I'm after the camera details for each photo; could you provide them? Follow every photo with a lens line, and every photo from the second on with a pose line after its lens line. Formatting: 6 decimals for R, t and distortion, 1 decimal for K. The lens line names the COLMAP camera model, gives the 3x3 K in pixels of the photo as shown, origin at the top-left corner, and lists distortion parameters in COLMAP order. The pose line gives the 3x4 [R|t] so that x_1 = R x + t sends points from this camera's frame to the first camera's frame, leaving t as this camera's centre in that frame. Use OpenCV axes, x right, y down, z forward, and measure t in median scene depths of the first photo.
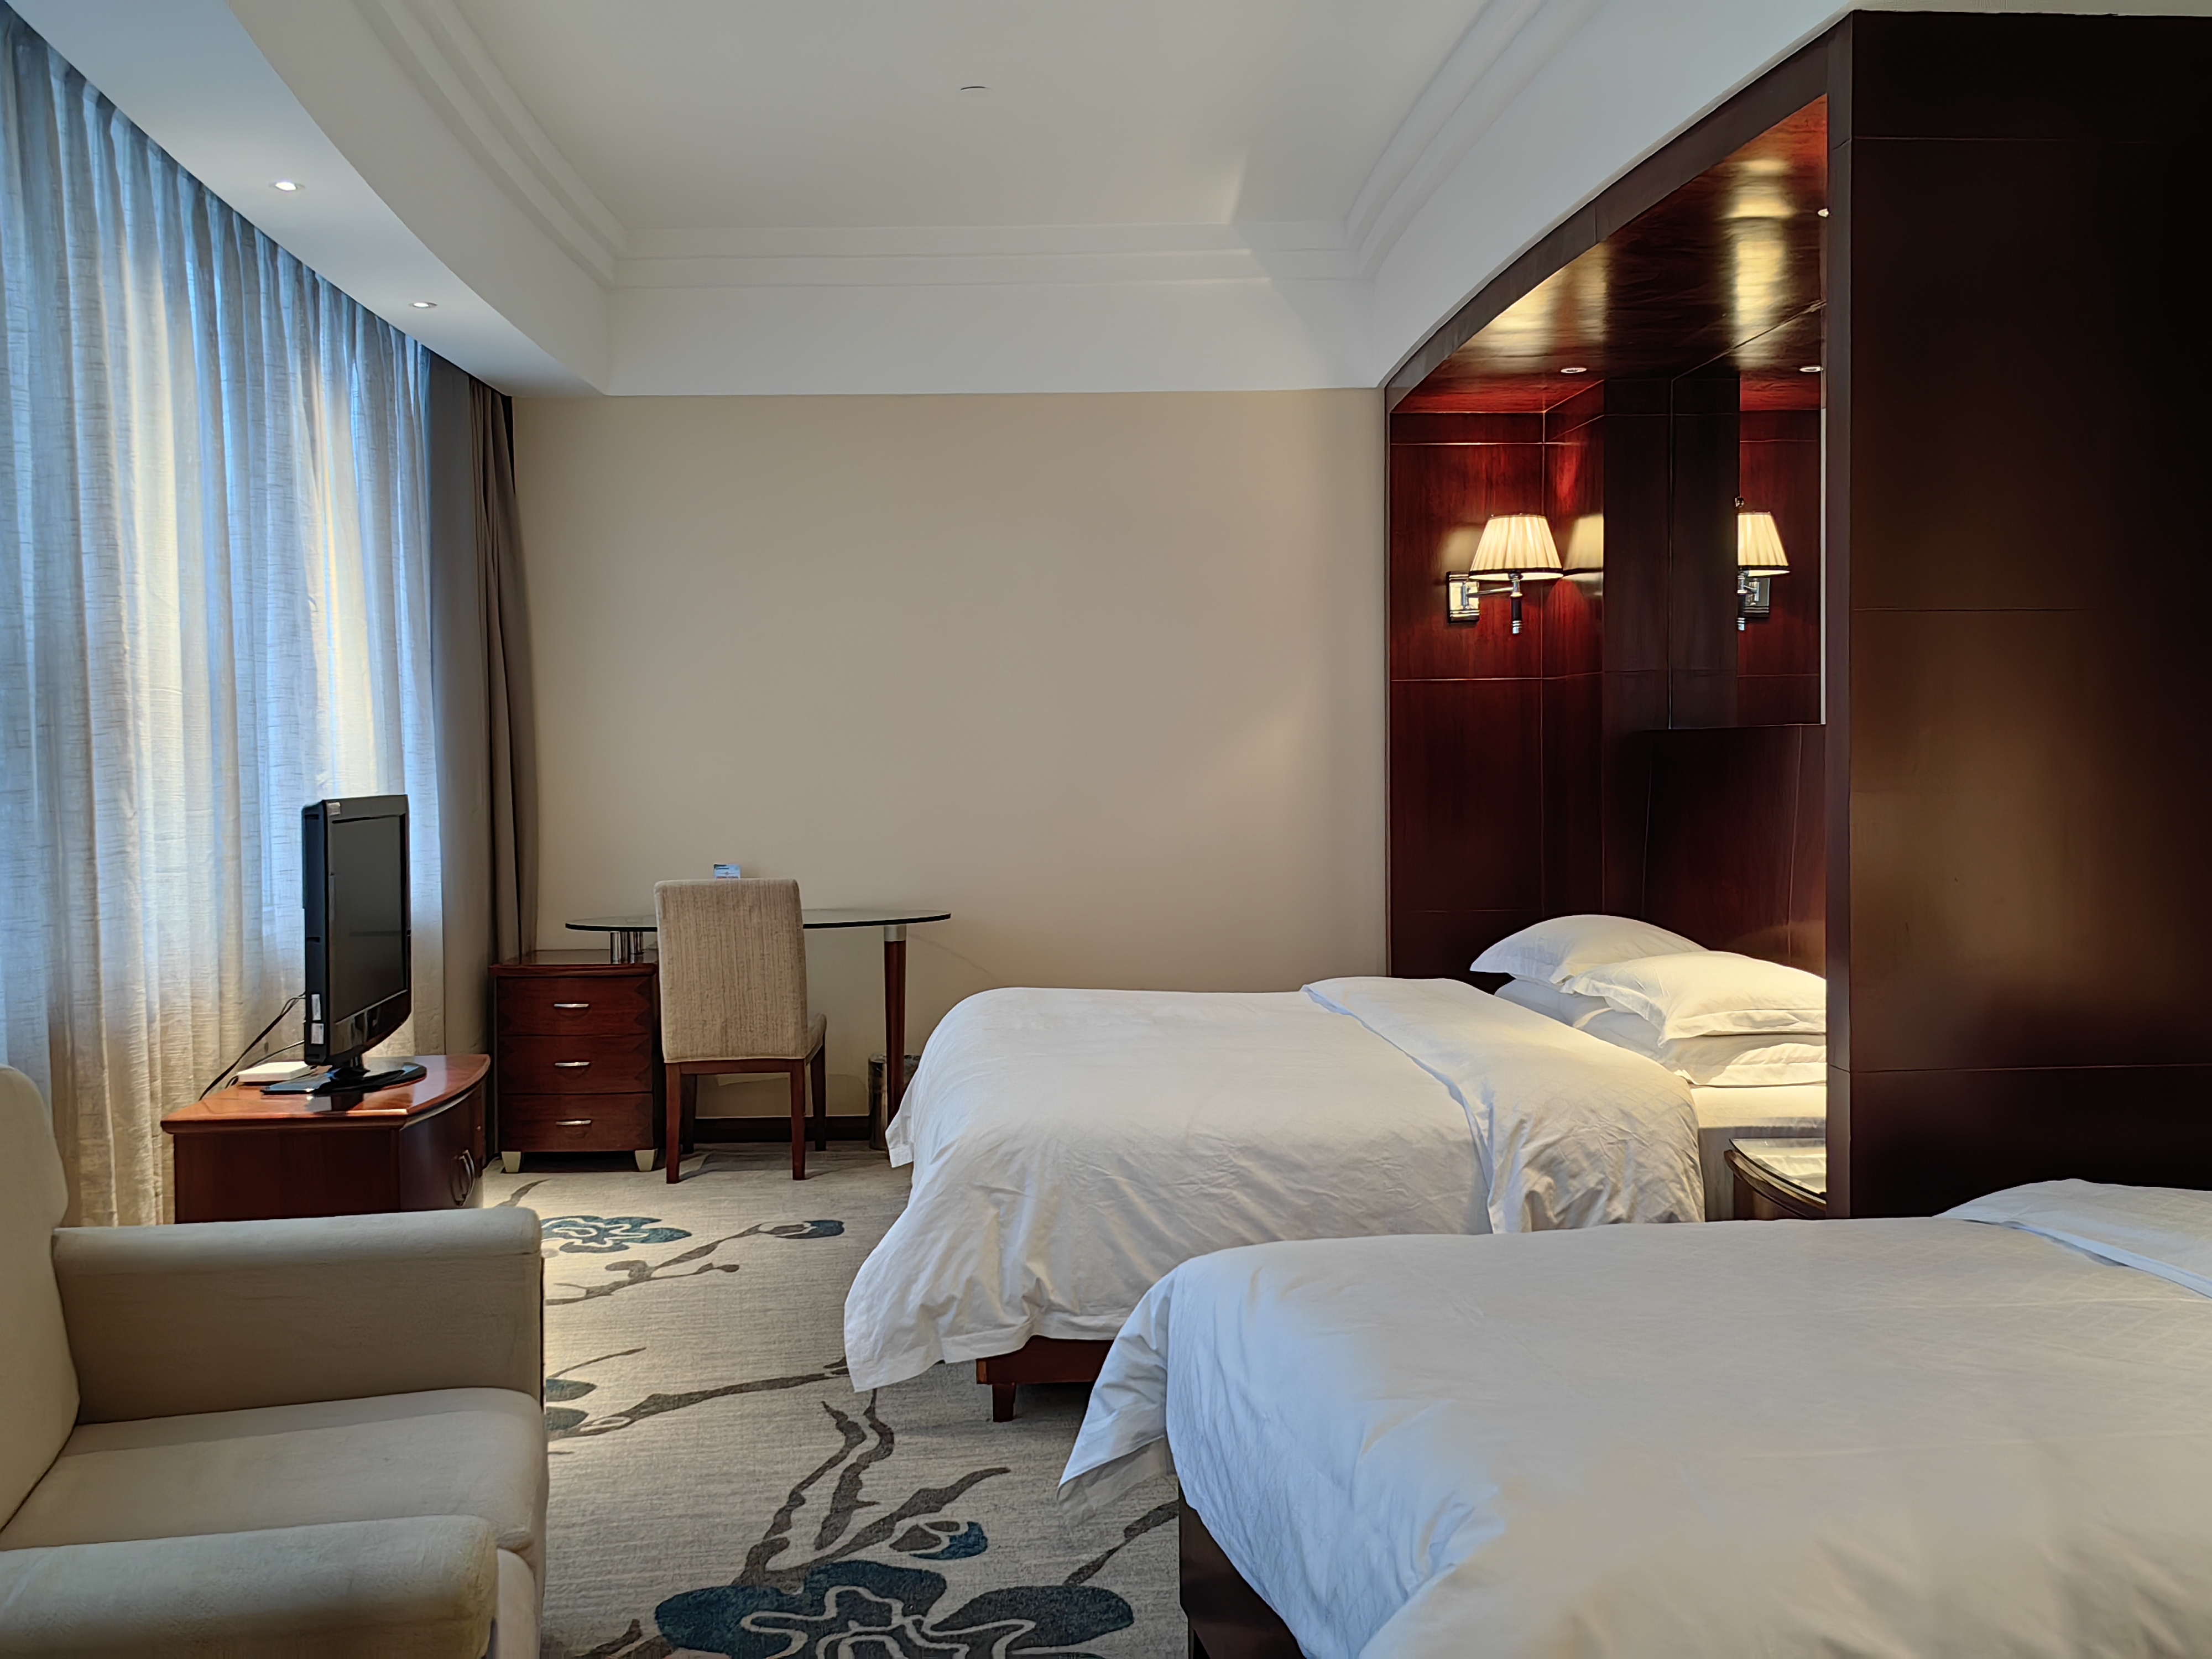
lens RADIAL K [[2250.7, 0, 1106.0], [0, 2250.7, 829.5], [0, 0, 1]] dist [0.093335, -0.217104]
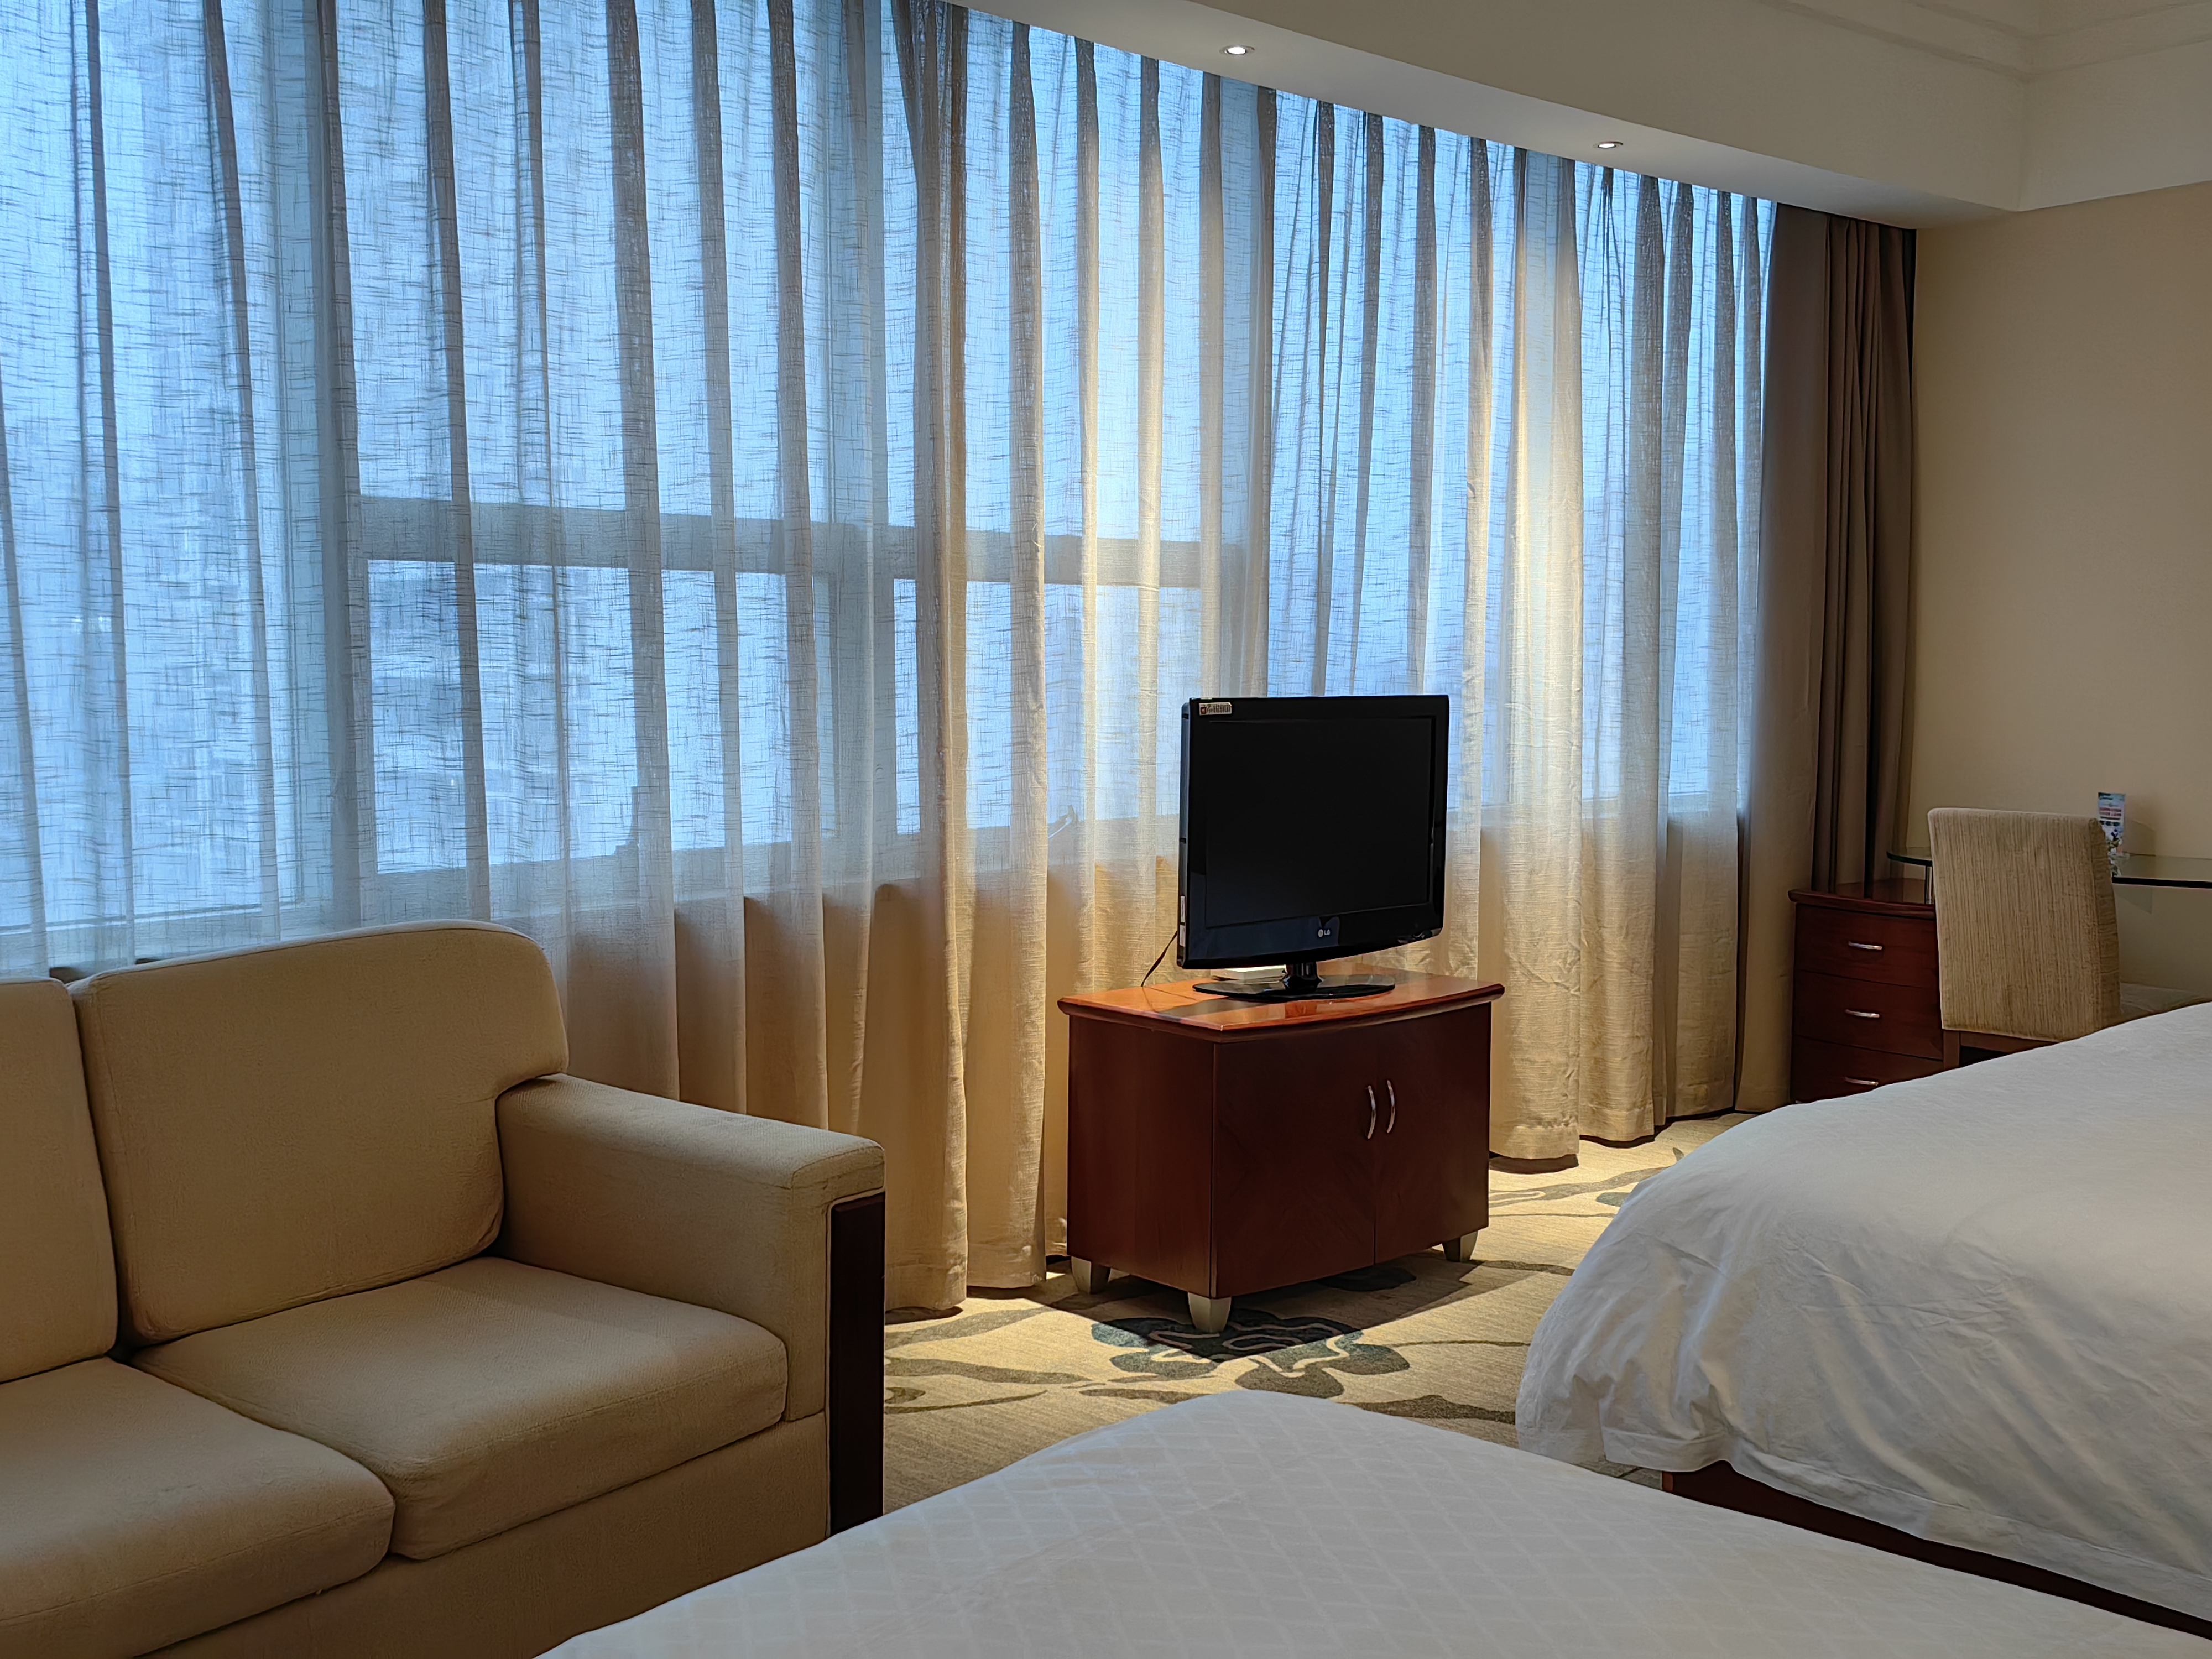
lens RADIAL K [[2250.7, 0, 1106.0], [0, 2250.7, 829.5], [0, 0, 1]] dist [0.093335, -0.217104]
pose [[0.623326, 0.084229, -0.777412, 0.400922], [-0.042227, 0.996357, 0.074094, -0.027391], [0.780821, -0.013357, 0.624612, 0.383528]]
